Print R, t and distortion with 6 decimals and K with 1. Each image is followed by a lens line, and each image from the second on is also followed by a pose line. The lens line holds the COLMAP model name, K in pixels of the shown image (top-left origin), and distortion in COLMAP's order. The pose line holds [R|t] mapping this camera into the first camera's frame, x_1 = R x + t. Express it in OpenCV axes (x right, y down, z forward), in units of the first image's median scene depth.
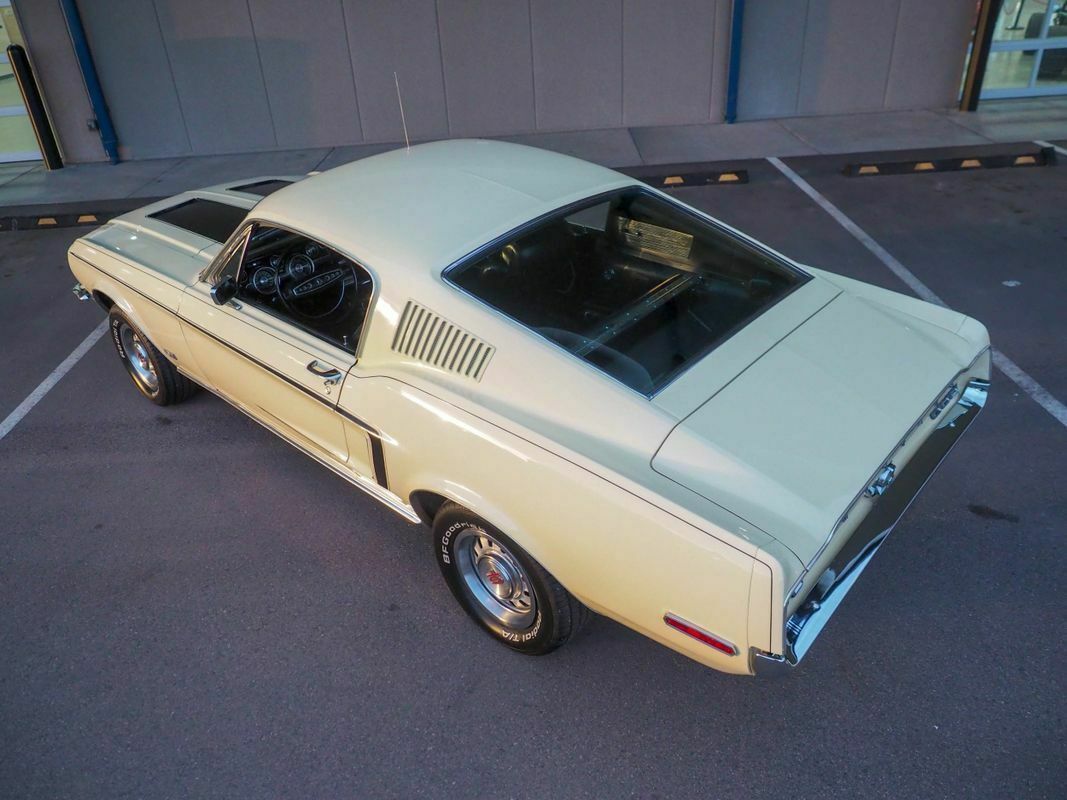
lens RADIAL K [[773.8, 0, 525.2], [0, 773.8, 391.2], [0, 0, 1]] dist [-0.008420, -0.007682]
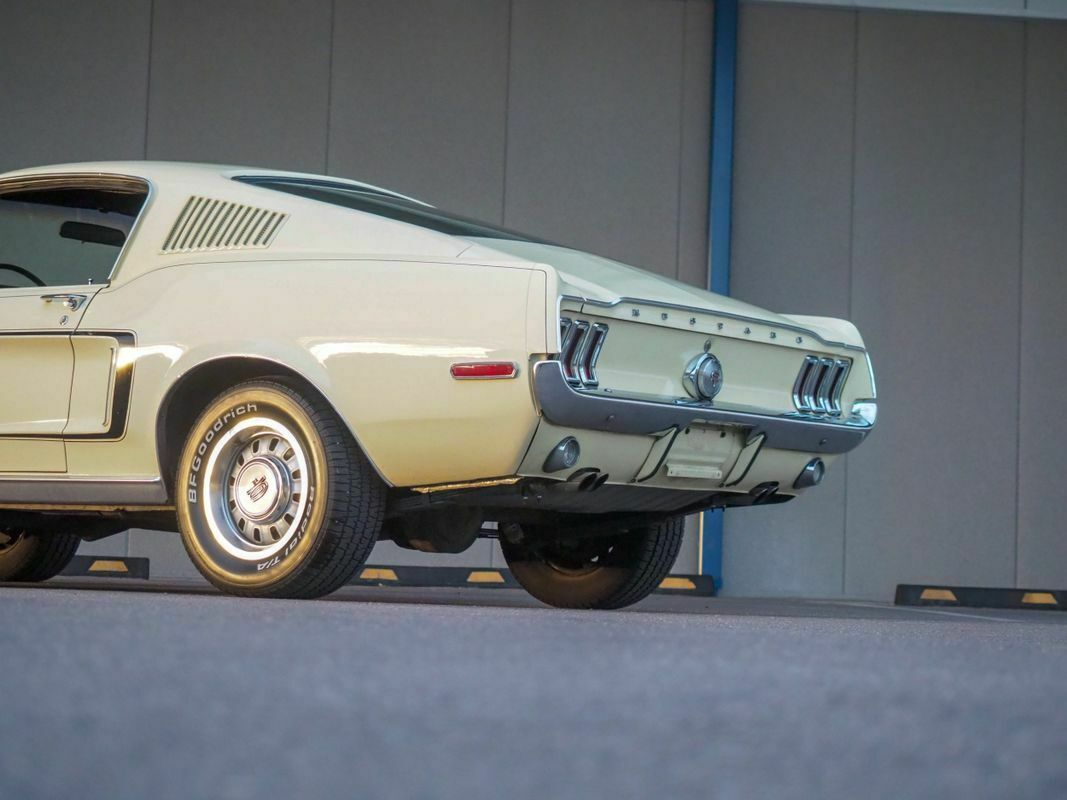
lens RADIAL K [[2482.6, 0, 538.3], [0, 2482.6, 406.4], [0, 0, 1]] dist [0.014267, 0.000000]
pose [[0.990767, 0.098350, 0.093315, 0.000286], [-0.027764, 0.820893, -0.570407, 0.997434], [-0.132701, 0.562549, 0.816044, -0.729955]]
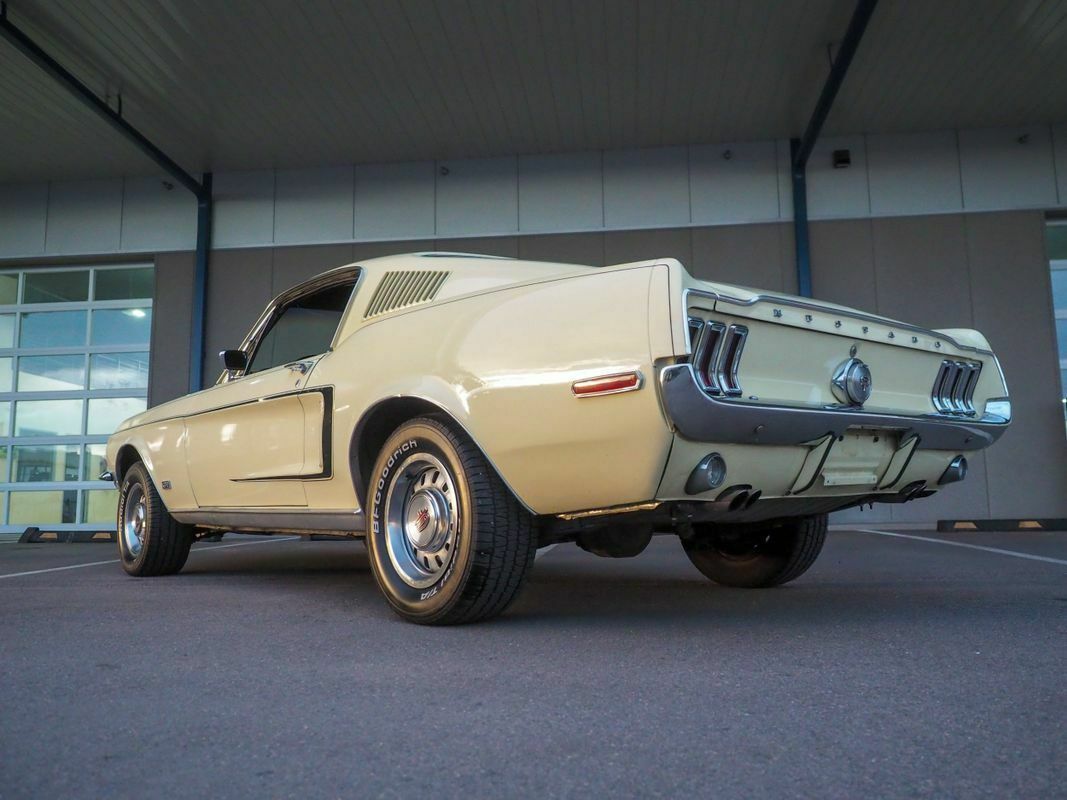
lens RADIAL K [[863.0, 0, 536.1], [0, 863.0, 397.8], [0, 0, 1]] dist [0.006230, -0.001713]
pose [[0.991256, 0.024146, -0.129722, 0.125580], [-0.097601, 0.795765, -0.597689, 0.421615], [0.088797, 0.605124, 0.791164, 0.105179]]
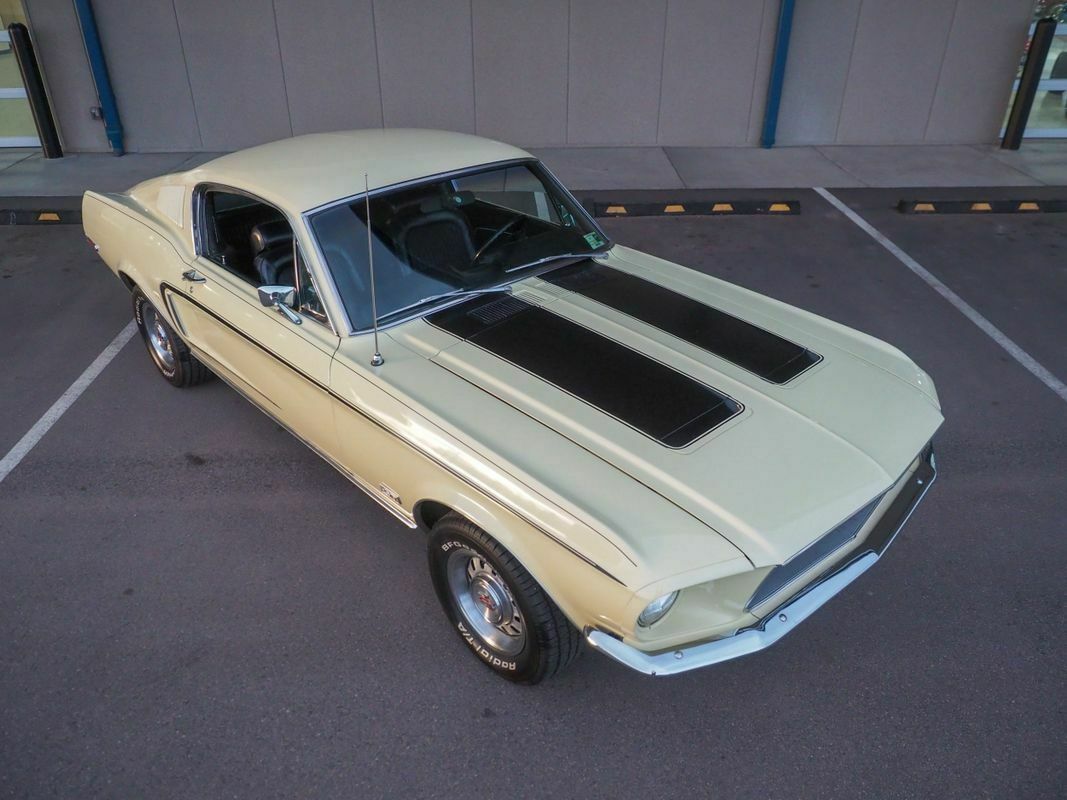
lens RADIAL K [[773.8, 0, 529.0], [0, 773.8, 397.6], [0, 0, 1]] dist [-0.008420, -0.007682]
pose [[0.998469, 0.043450, 0.034237, -0.116554], [-0.043488, 0.999054, 0.000368, -0.049908], [-0.034188, -0.001857, 0.999414, 0.097858]]
